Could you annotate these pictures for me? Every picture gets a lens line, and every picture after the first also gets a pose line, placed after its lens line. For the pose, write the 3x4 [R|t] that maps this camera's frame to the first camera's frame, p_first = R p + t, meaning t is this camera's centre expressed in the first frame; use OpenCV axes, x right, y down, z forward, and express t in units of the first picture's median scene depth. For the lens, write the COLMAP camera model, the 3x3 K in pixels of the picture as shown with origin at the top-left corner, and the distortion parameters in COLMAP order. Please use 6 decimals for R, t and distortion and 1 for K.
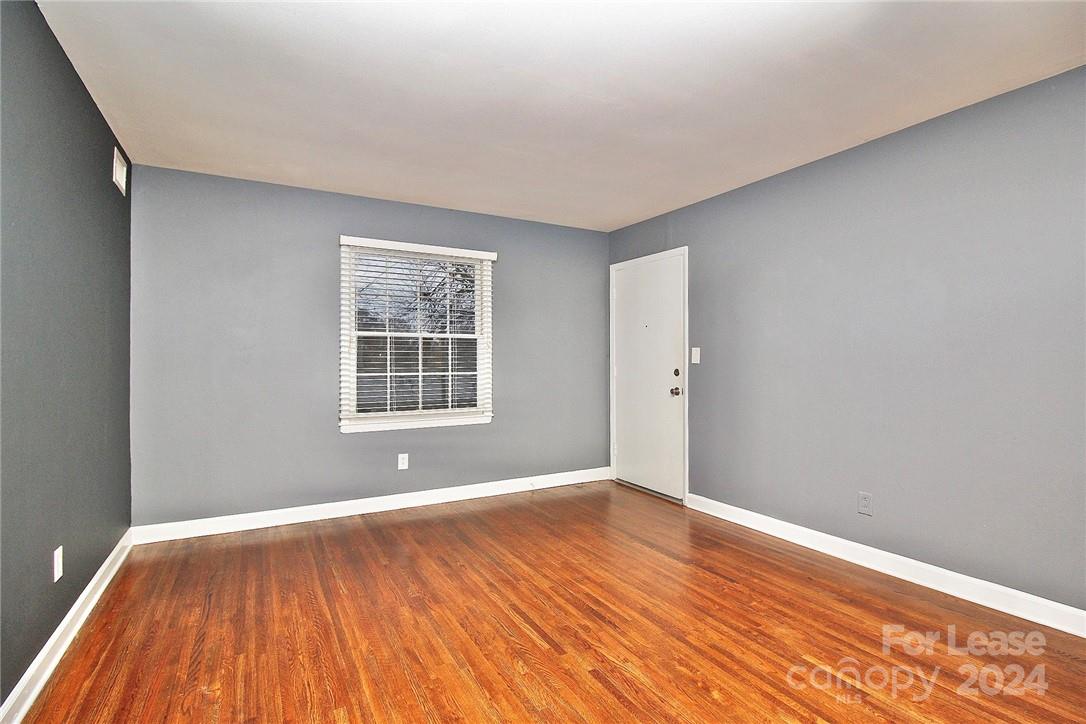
lens RADIAL K [[514.8, 0, 545.2], [0, 514.8, 358.7], [0, 0, 1]] dist [0.000684, -0.013462]
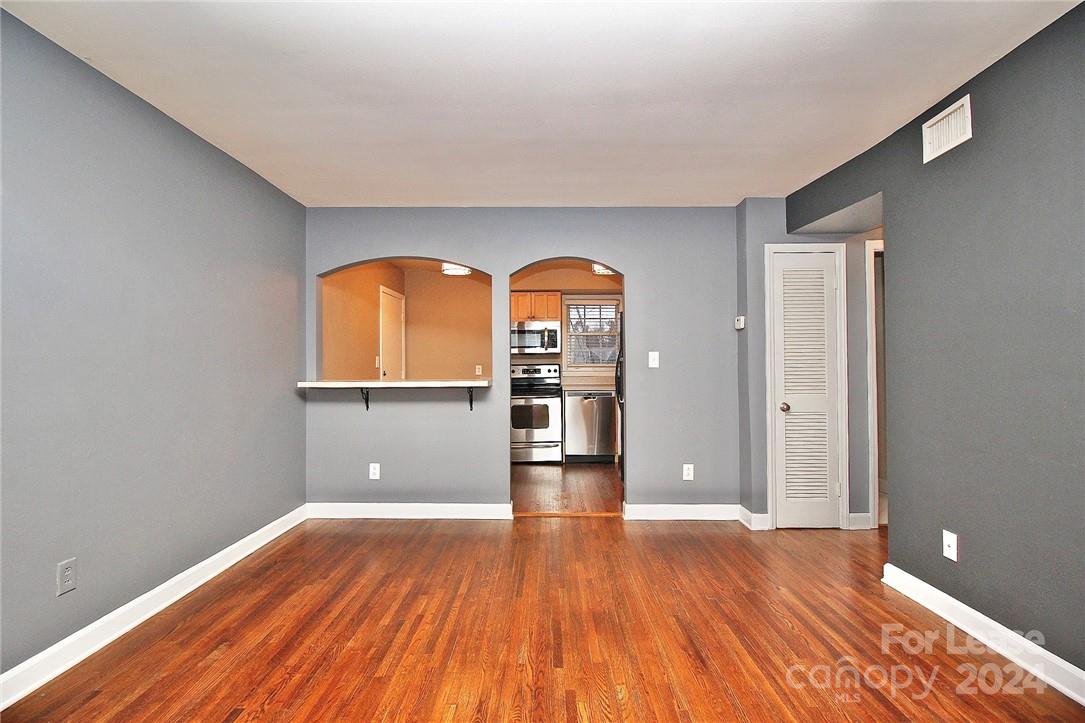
lens RADIAL K [[511.3, 0, 543.9], [0, 511.3, 358.4], [0, 0, 1]] dist [0.000223, -0.013049]
pose [[-0.866410, 0.010661, 0.499220, -0.202067], [0.002129, 0.999842, -0.017657, 0.003909], [-0.499329, -0.014235, -0.866295, 0.966987]]
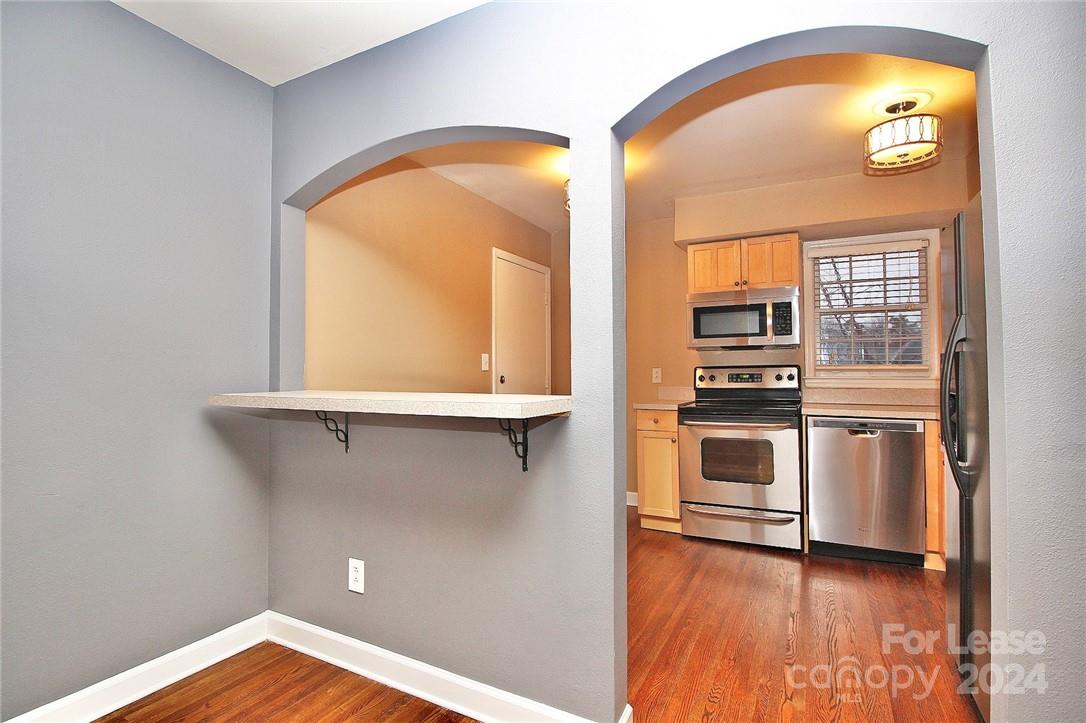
lens RADIAL K [[511.7, 0, 544.4], [0, 511.7, 358.4], [0, 0, 1]] dist [0.000223, -0.013049]
pose [[-0.545308, 0.023205, 0.837915, 0.071617], [-0.002014, 0.999578, -0.028993, 0.008327], [-0.838234, -0.017498, -0.545031, 0.365850]]
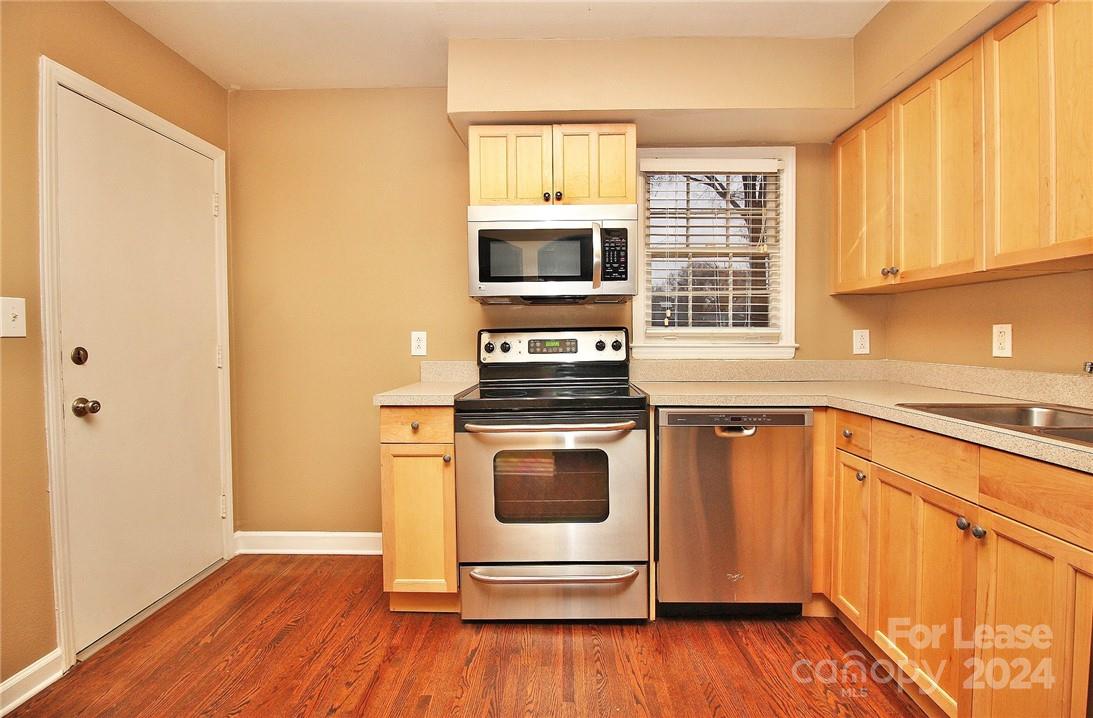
lens RADIAL K [[506.0, 0, 551.8], [0, 506.0, 349.0], [0, 0, 1]] dist [-0.002214, -0.010717]
pose [[-0.861842, -0.009247, 0.507092, 0.368427], [0.002416, 0.999748, 0.022336, 0.005153], [-0.507170, 0.020475, -0.861603, 0.052564]]
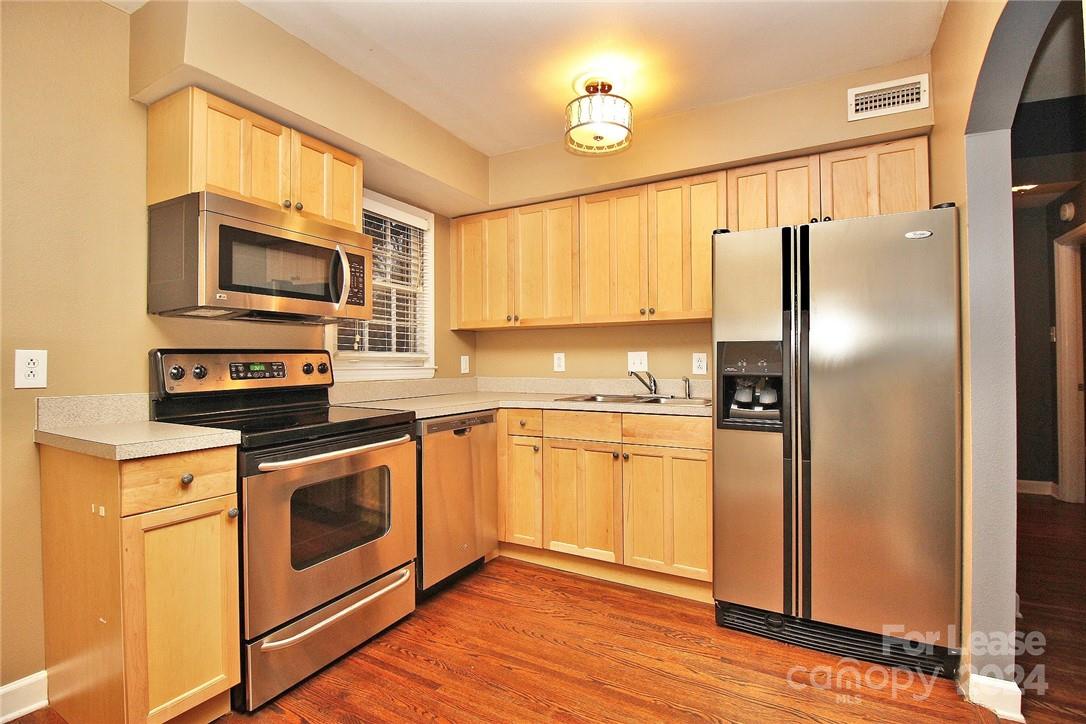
lens RADIAL K [[503.7, 0, 545.3], [0, 503.7, 357.9], [0, 0, 1]] dist [0.000408, -0.013503]
pose [[-0.850046, -0.000073, -0.526708, 0.719862], [0.006795, 0.999915, -0.011105, 0.010629], [0.526664, -0.013019, -0.849974, 0.136940]]
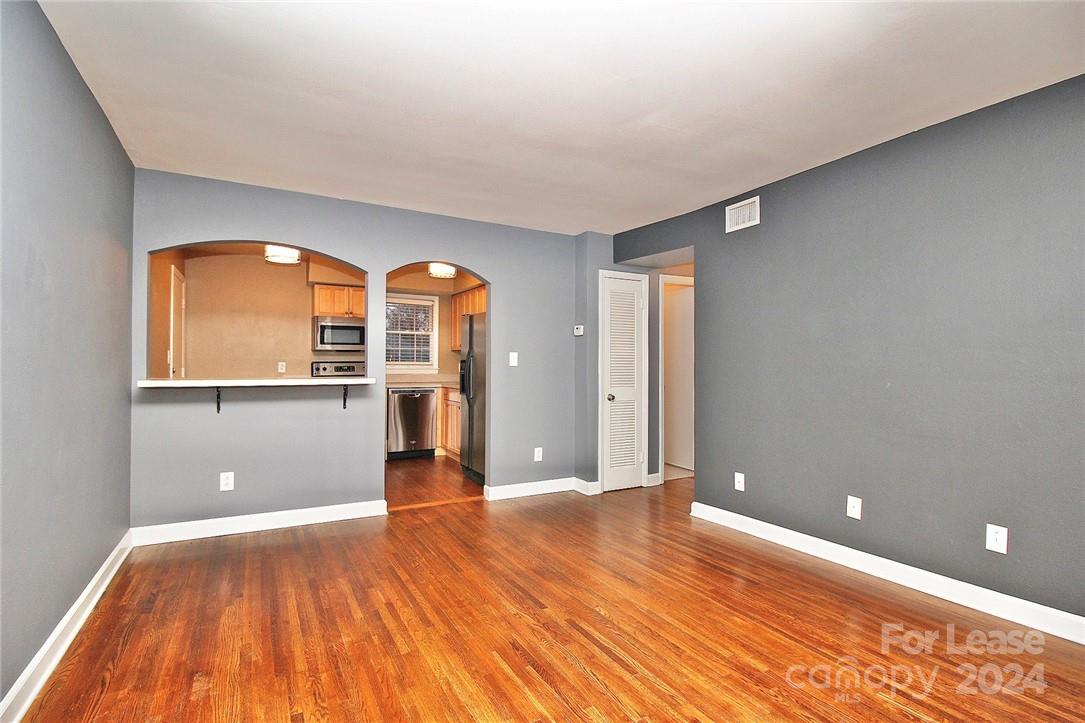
lens RADIAL K [[511.3, 0, 543.9], [0, 511.3, 358.4], [0, 0, 1]] dist [0.000223, -0.013049]
pose [[-0.999987, -0.004872, 0.001655, 0.047683], [-0.004896, 0.999877, -0.014931, 0.004427], [-0.001582, -0.014939, -0.999887, 1.151382]]
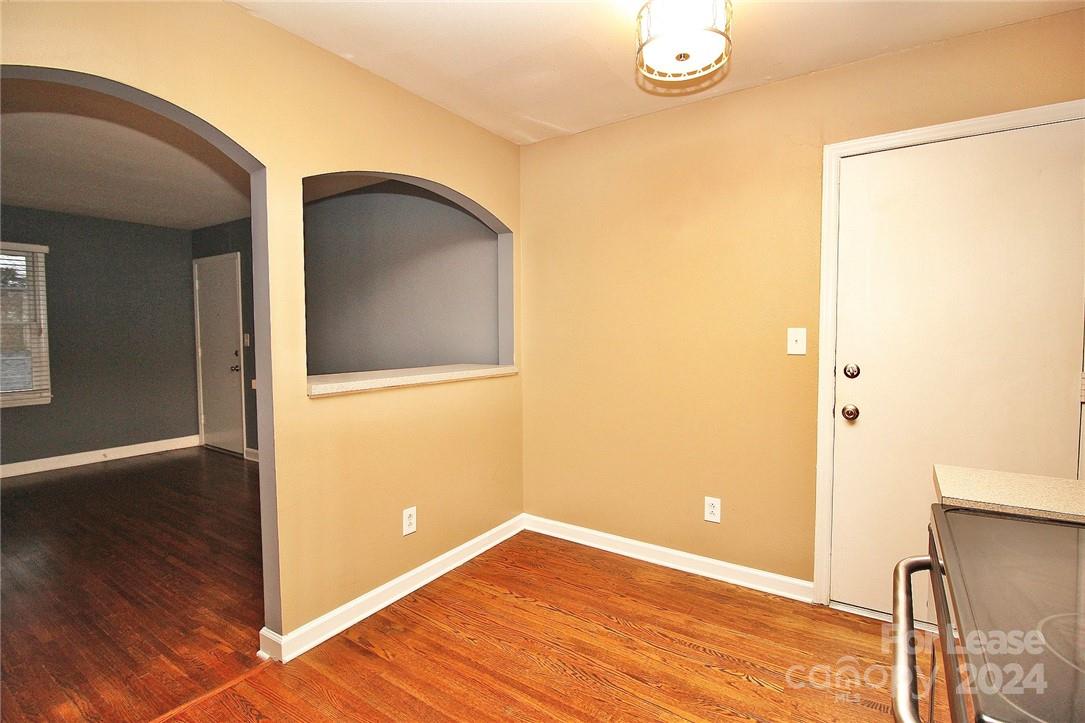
lens RADIAL K [[512.2, 0, 545.9], [0, 512.2, 356.2], [0, 0, 1]] dist [-0.000713, -0.012076]
pose [[0.892388, -0.025684, 0.450537, 0.404267], [0.004028, 0.998793, 0.048960, -0.026474], [-0.451251, -0.041877, 0.891414, -0.486994]]
